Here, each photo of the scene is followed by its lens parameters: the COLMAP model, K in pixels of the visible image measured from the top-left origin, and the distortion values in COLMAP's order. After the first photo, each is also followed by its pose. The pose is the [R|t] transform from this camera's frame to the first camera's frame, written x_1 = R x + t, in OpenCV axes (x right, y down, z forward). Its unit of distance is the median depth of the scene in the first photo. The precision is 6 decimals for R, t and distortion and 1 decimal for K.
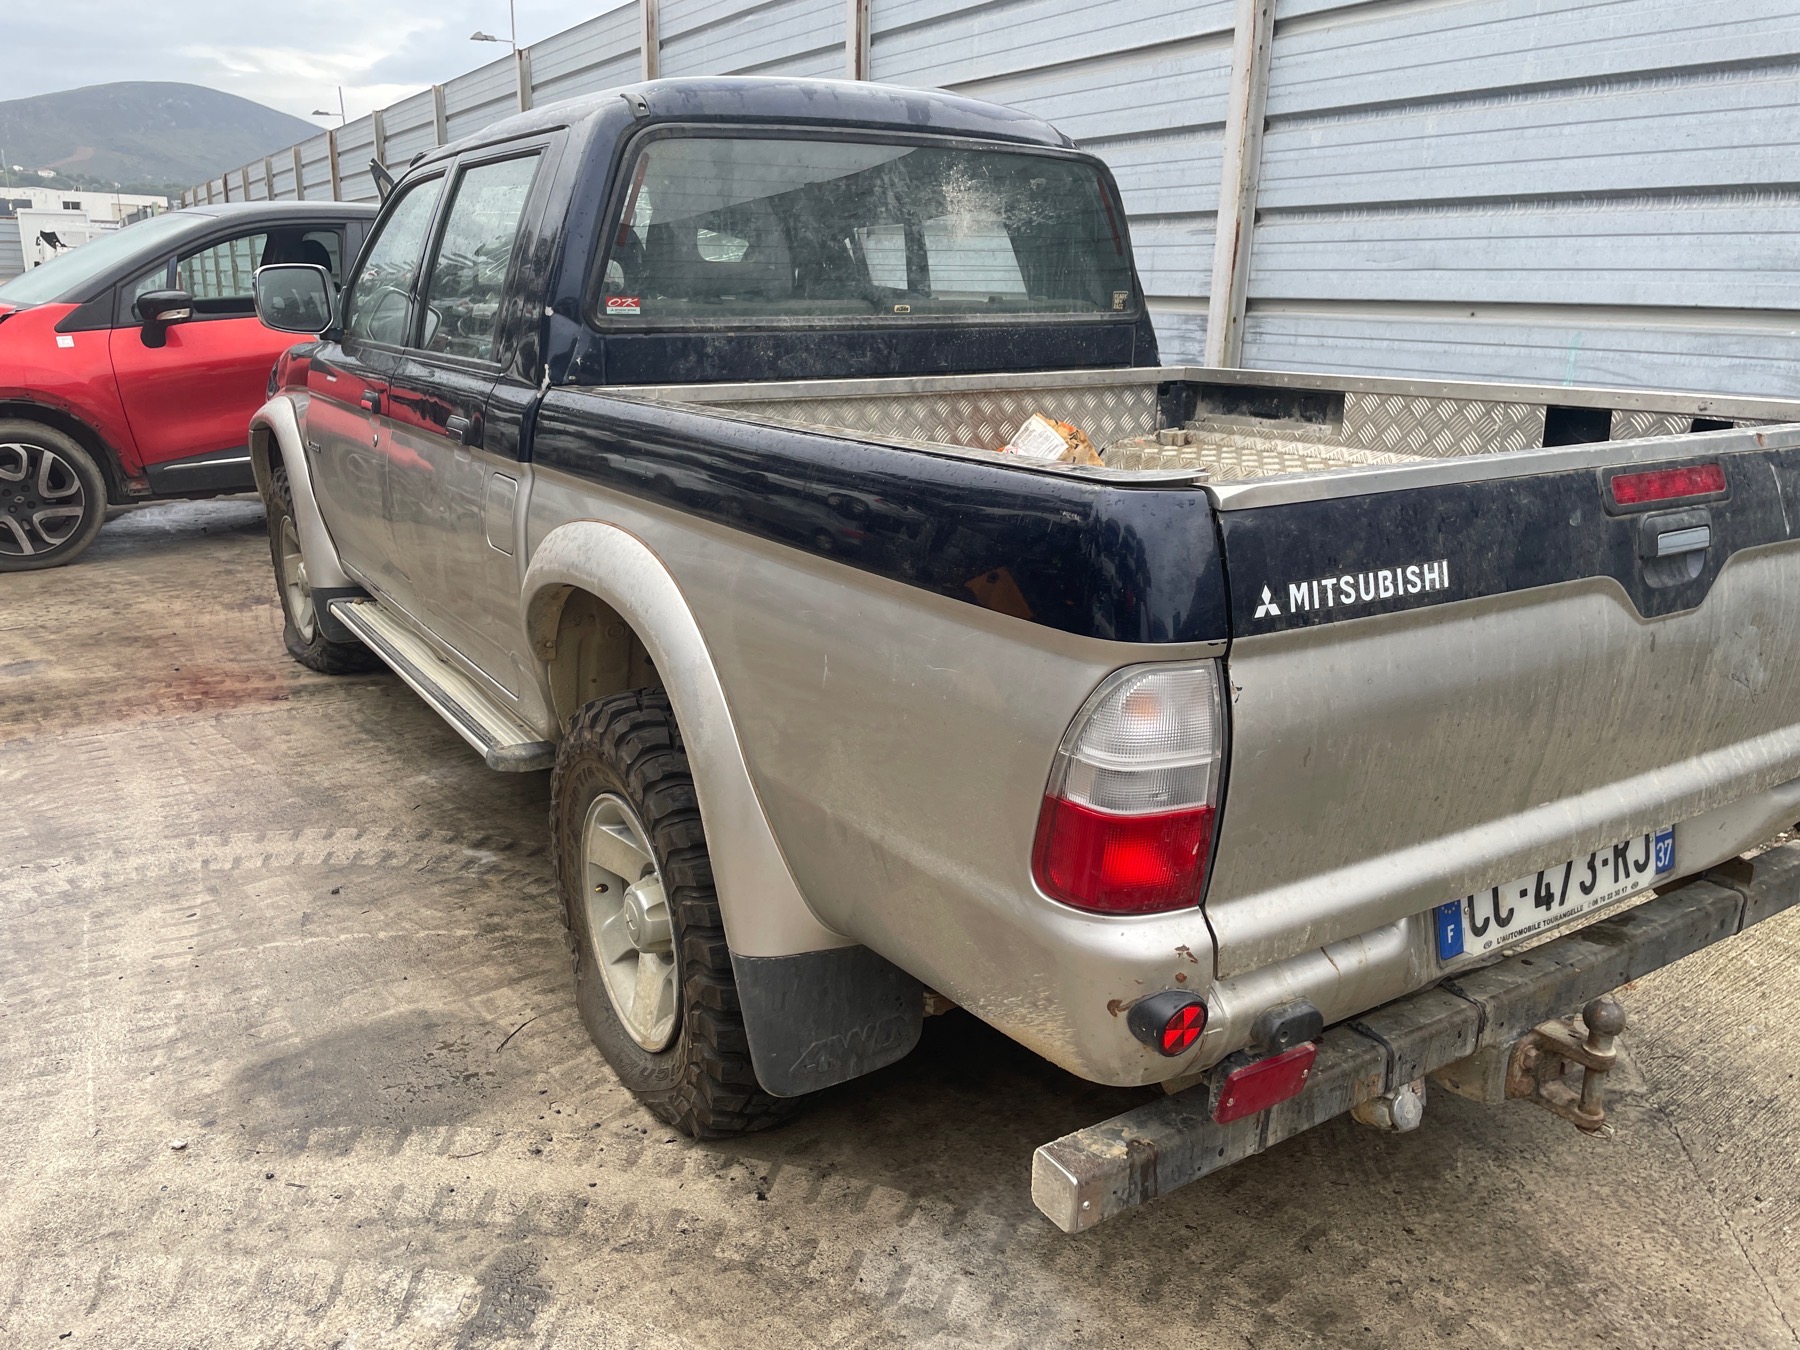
lens RADIAL K [[1357.8, 0, 914.1], [0, 1357.8, 677.0], [0, 0, 1]] dist [0.033646, -0.019924]
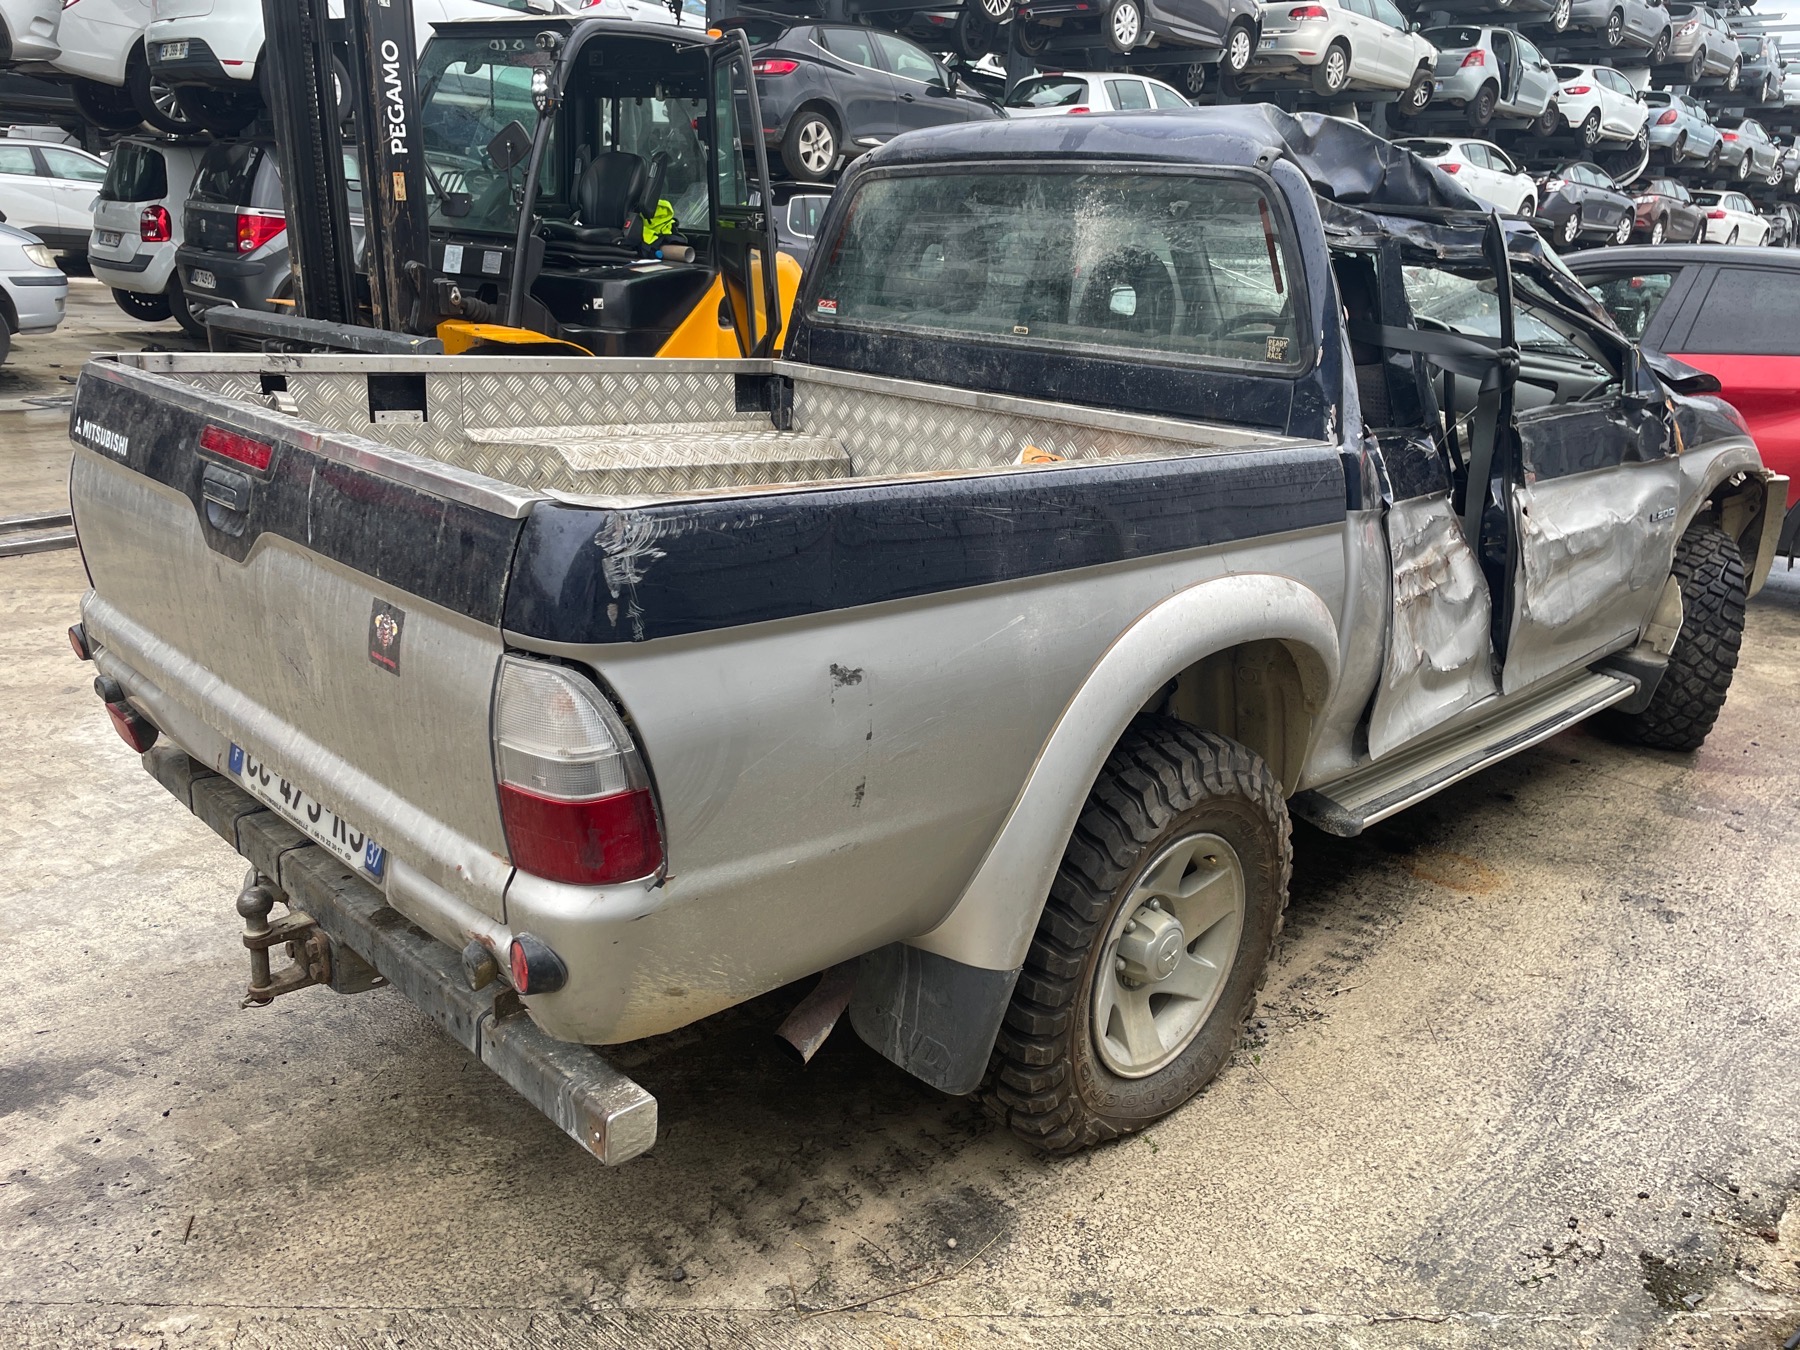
lens RADIAL K [[1357.8, 0, 908.9], [0, 1357.8, 675.7], [0, 0, 1]] dist [0.033646, -0.019924]
pose [[0.222088, 0.294100, -0.929614, 1.031048], [-0.330468, 0.919696, 0.212013, -0.224907], [0.917315, 0.260122, 0.301445, 0.692795]]
